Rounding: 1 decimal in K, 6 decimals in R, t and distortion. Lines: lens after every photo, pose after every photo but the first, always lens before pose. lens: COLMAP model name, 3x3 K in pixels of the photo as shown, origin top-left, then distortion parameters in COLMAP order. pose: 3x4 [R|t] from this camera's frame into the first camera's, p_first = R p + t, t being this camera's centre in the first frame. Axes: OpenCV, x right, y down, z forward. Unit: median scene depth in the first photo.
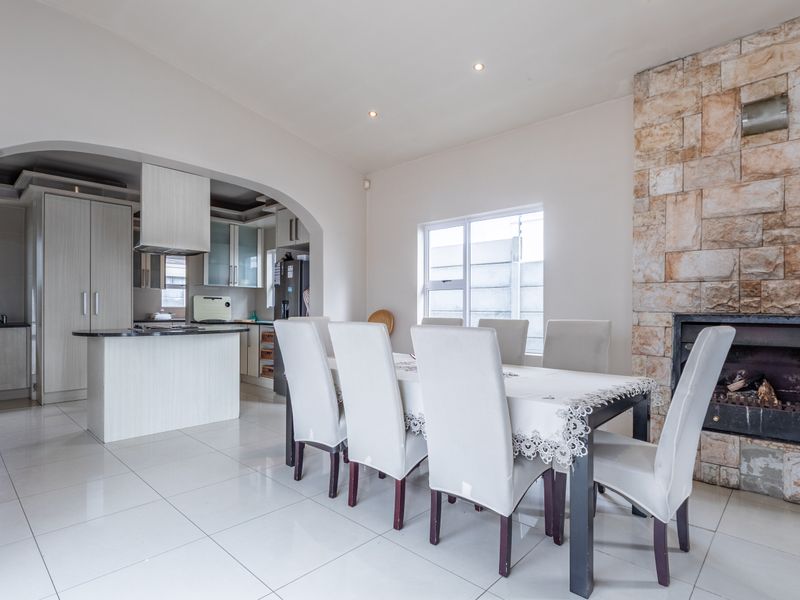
lens RADIAL K [[434.0, 0, 397.9], [0, 434.0, 311.2], [0, 0, 1]] dist [-0.004833, 0.000296]
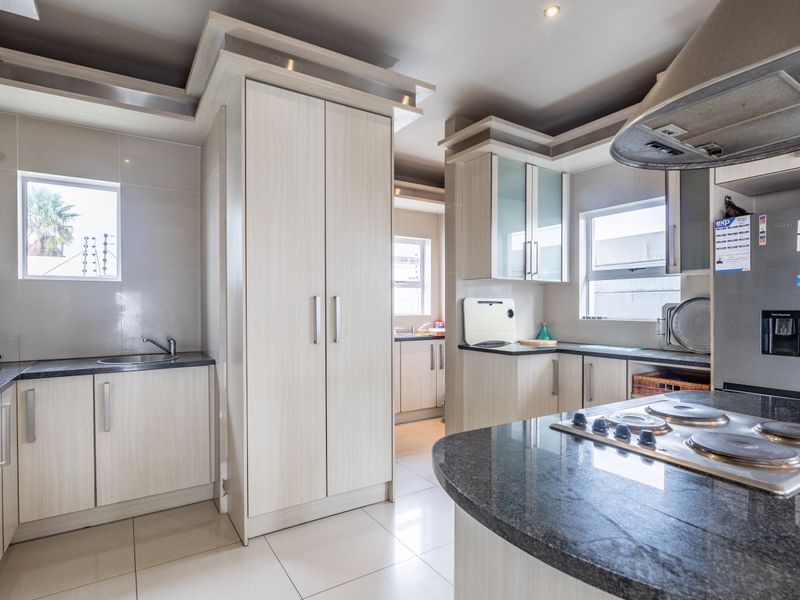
lens RADIAL K [[434.0, 0, 397.9], [0, 434.0, 311.2], [0, 0, 1]] dist [-0.004833, 0.000296]
pose [[0.972835, 0.002220, -0.231489, -0.550605], [0.001409, 0.999879, 0.015510, -0.036764], [0.231496, -0.015415, 0.972714, 0.583309]]
